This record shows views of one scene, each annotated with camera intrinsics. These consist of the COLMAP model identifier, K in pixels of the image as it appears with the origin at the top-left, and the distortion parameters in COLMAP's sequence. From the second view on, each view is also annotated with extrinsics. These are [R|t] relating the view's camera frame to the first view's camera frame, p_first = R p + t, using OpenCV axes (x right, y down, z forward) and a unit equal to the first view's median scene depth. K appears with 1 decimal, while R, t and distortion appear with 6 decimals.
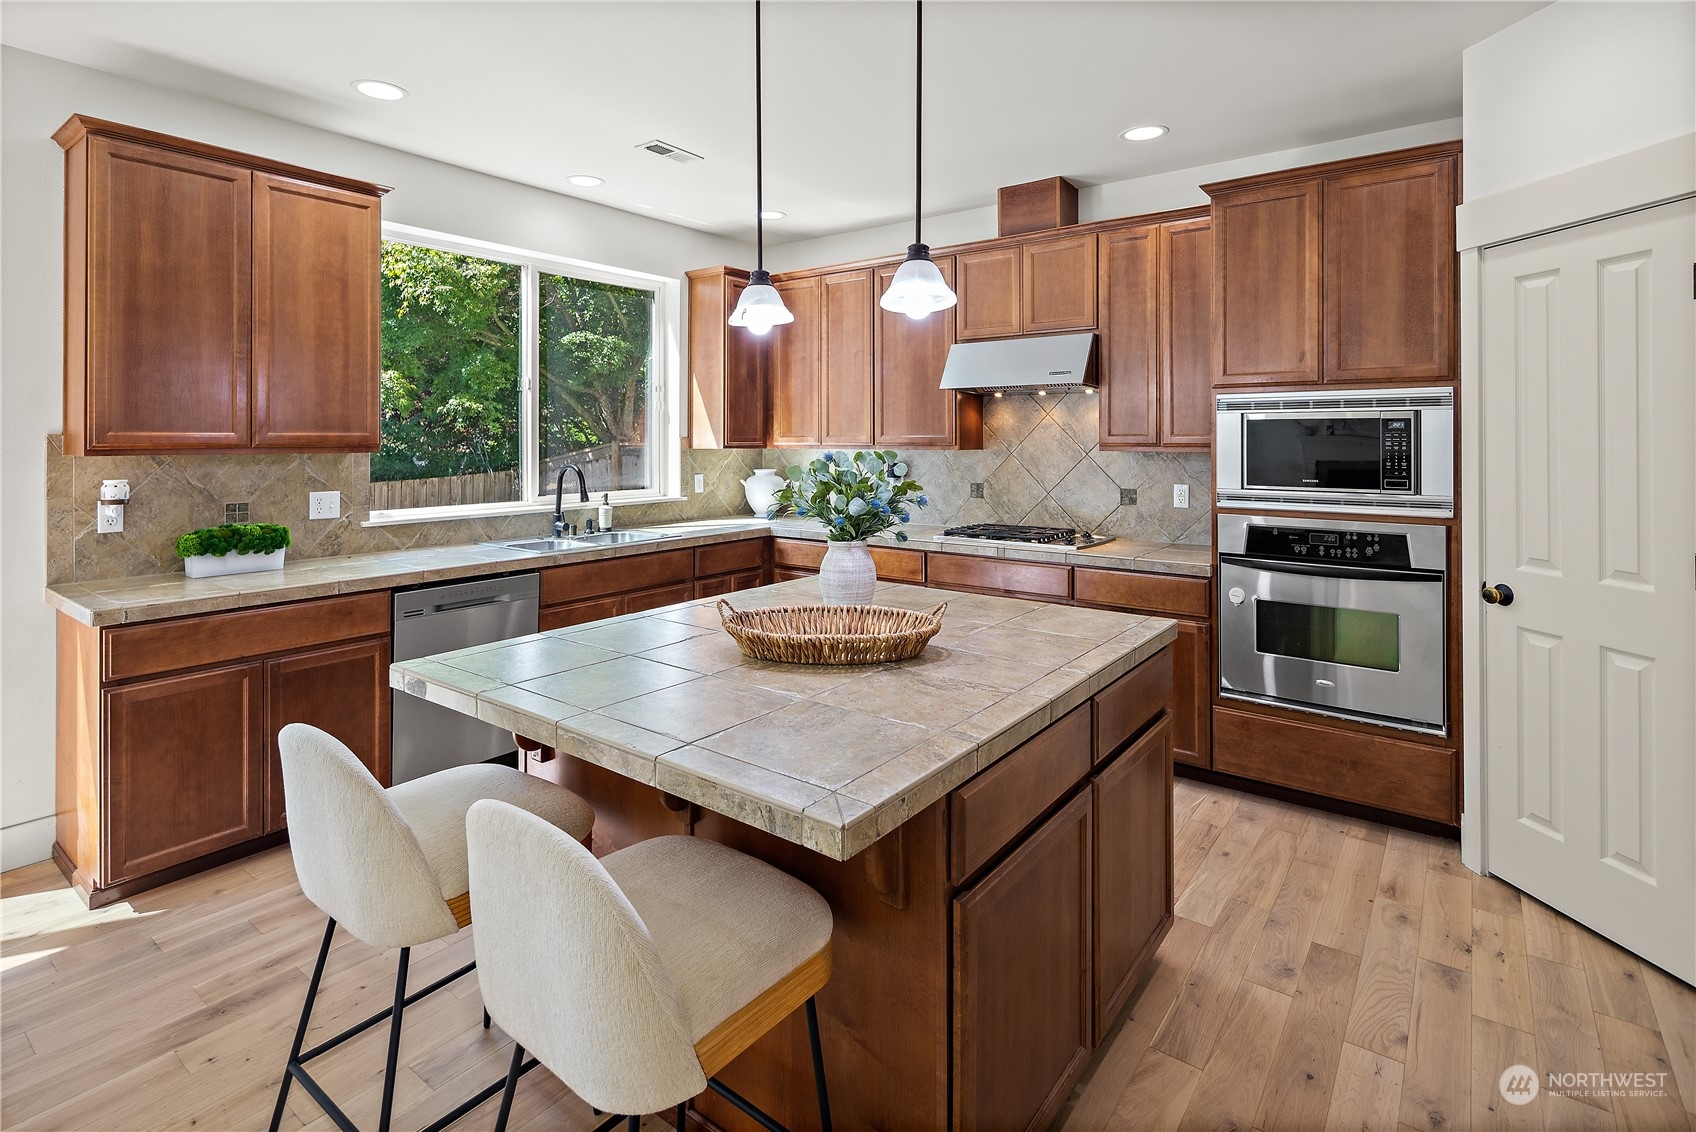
lens RADIAL K [[821.6, 0, 849.7], [0, 821.6, 435.4], [0, 0, 1]] dist [0.002768, 0.000248]
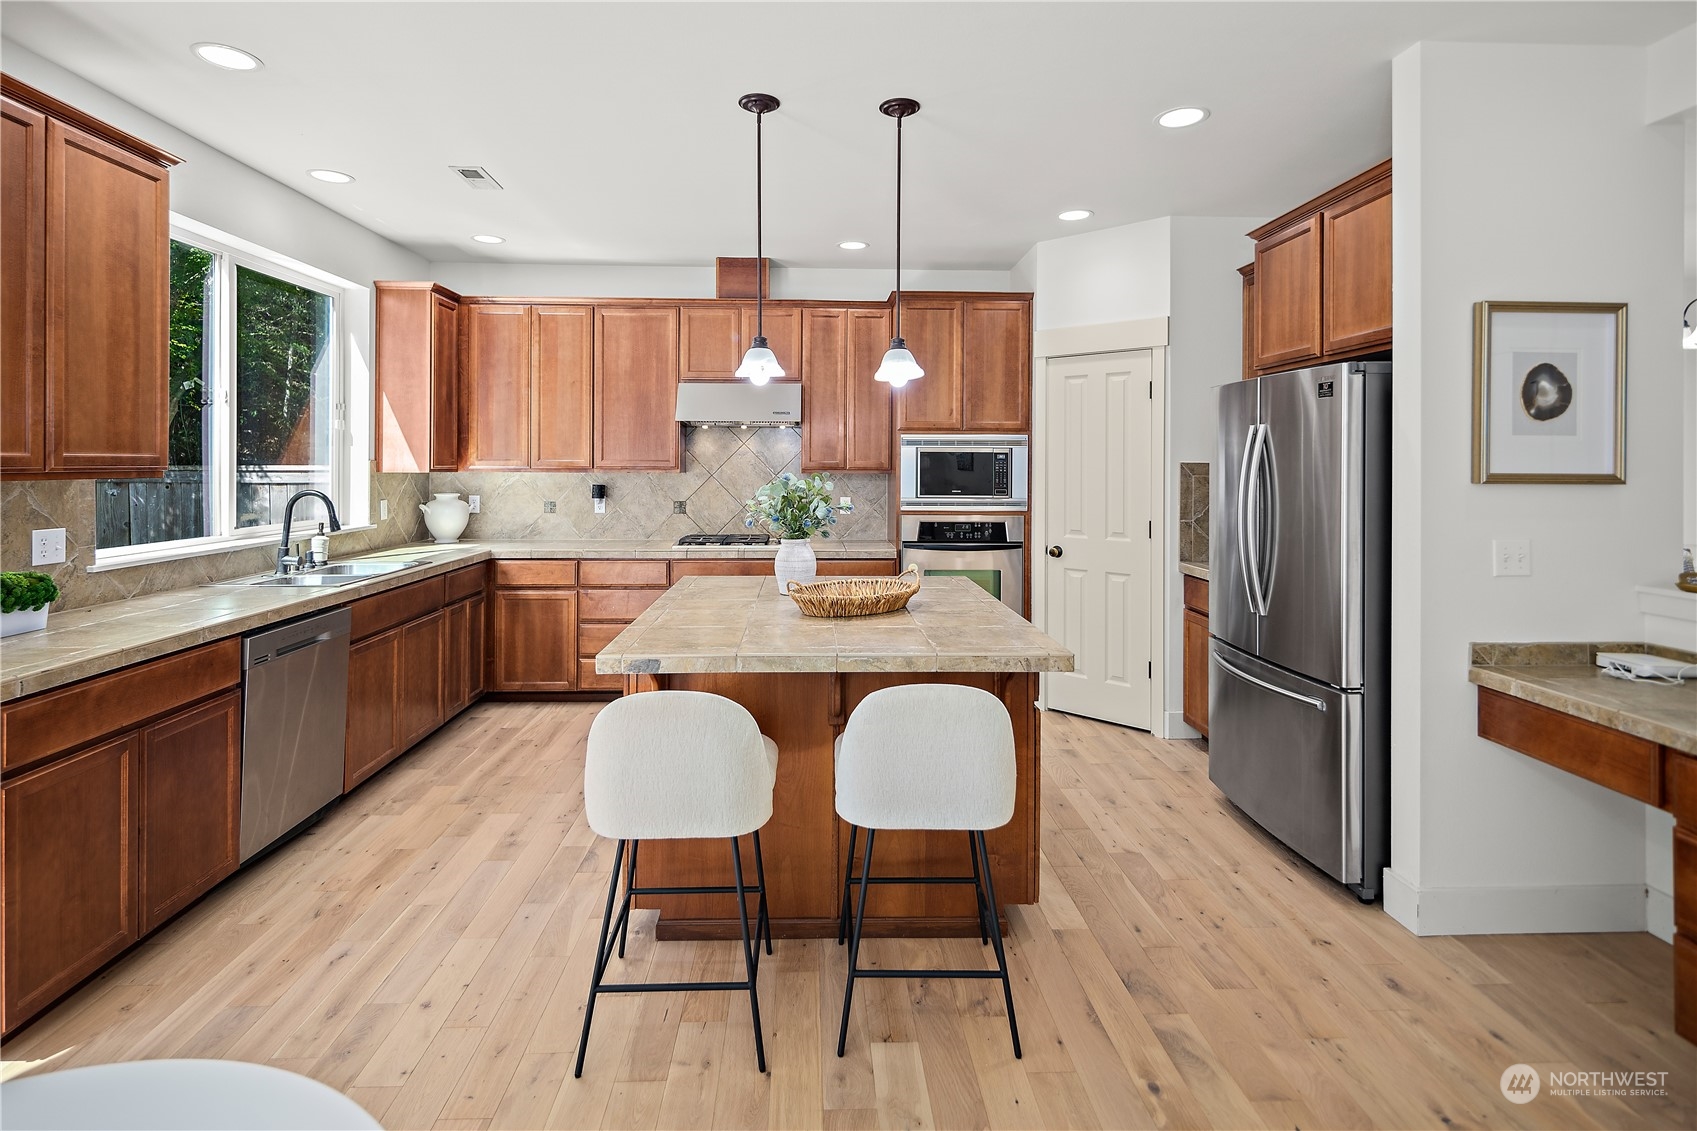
lens RADIAL K [[810.8, 0, 844.8], [0, 810.8, 463.5], [0, 0, 1]] dist [0.000769, -0.000777]
pose [[0.774078, 0.003859, 0.633078, -0.559773], [-0.007568, 0.999966, 0.003157, -0.001290], [-0.633044, -0.007235, 0.774082, -0.064242]]
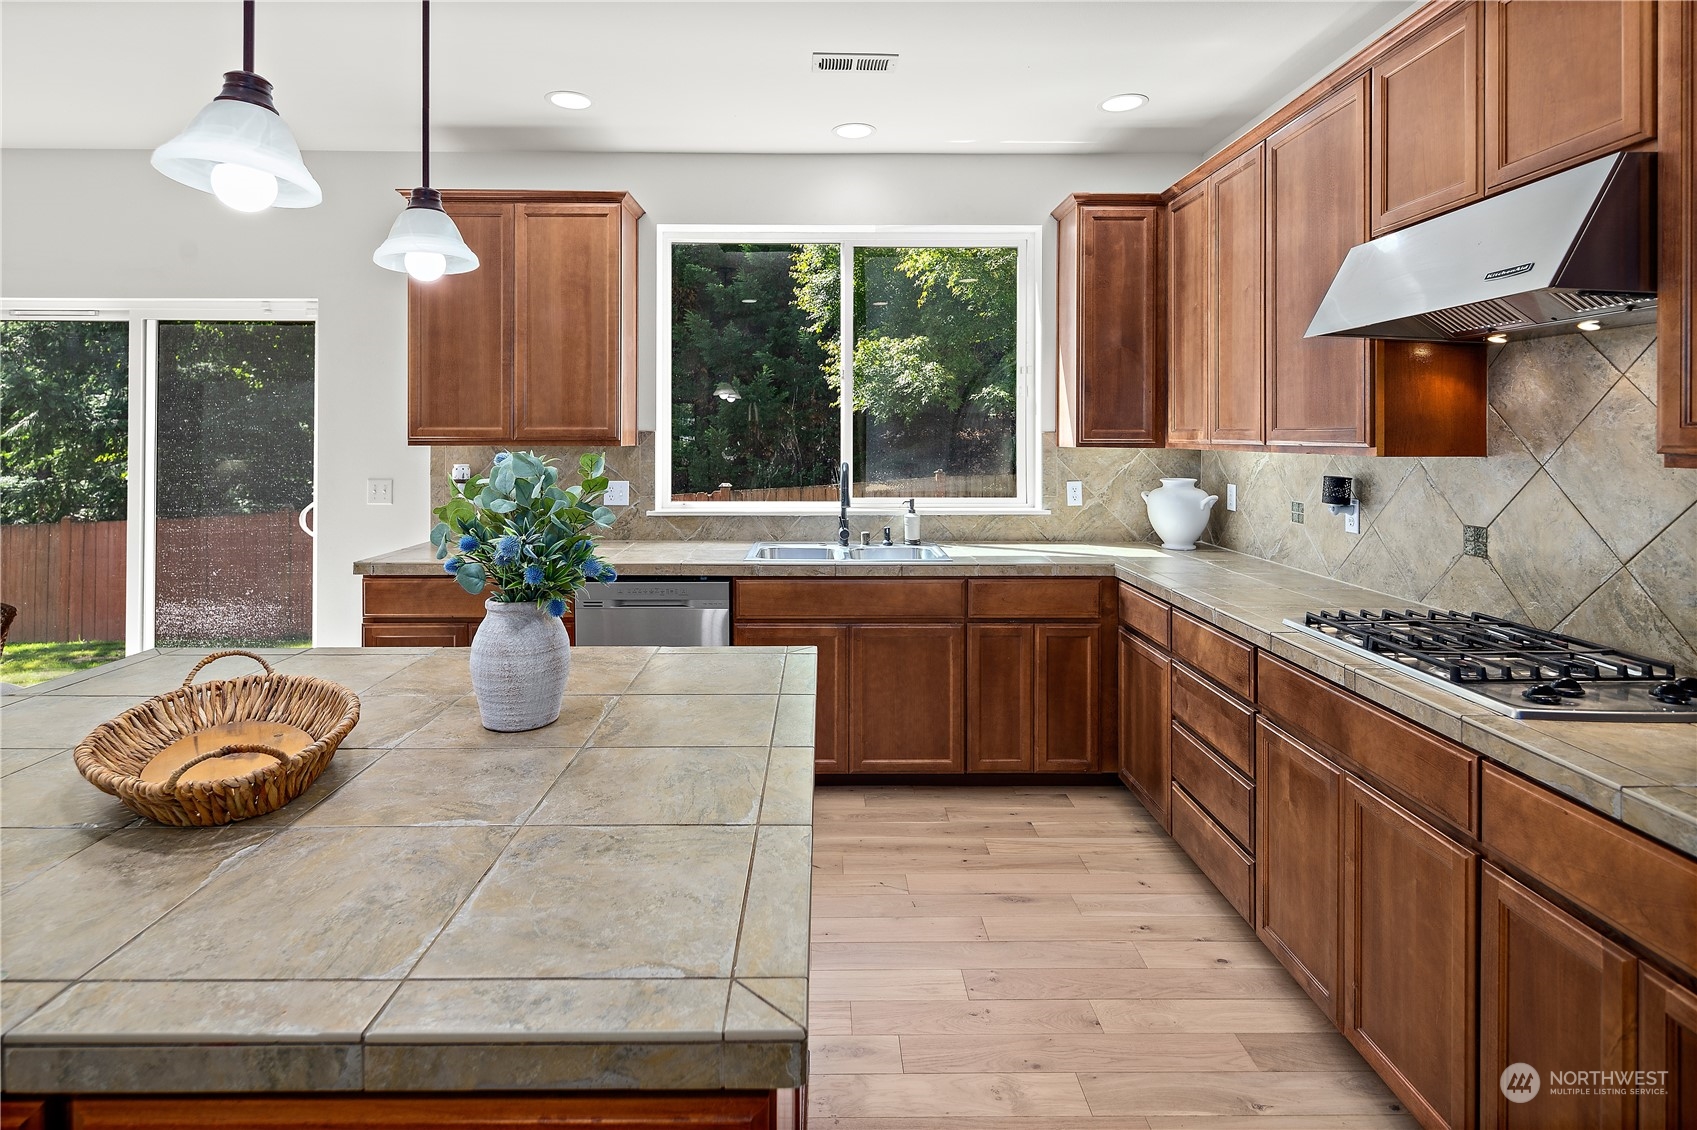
lens RADIAL K [[842.4, 0, 837.1], [0, 842.4, 435.7], [0, 0, 1]] dist [0.002675, -0.000057]
pose [[0.609564, 0.003632, -0.792728, 0.451136], [0.002073, 0.999979, 0.006176, 0.001619], [0.792734, -0.005408, 0.609544, 0.565126]]
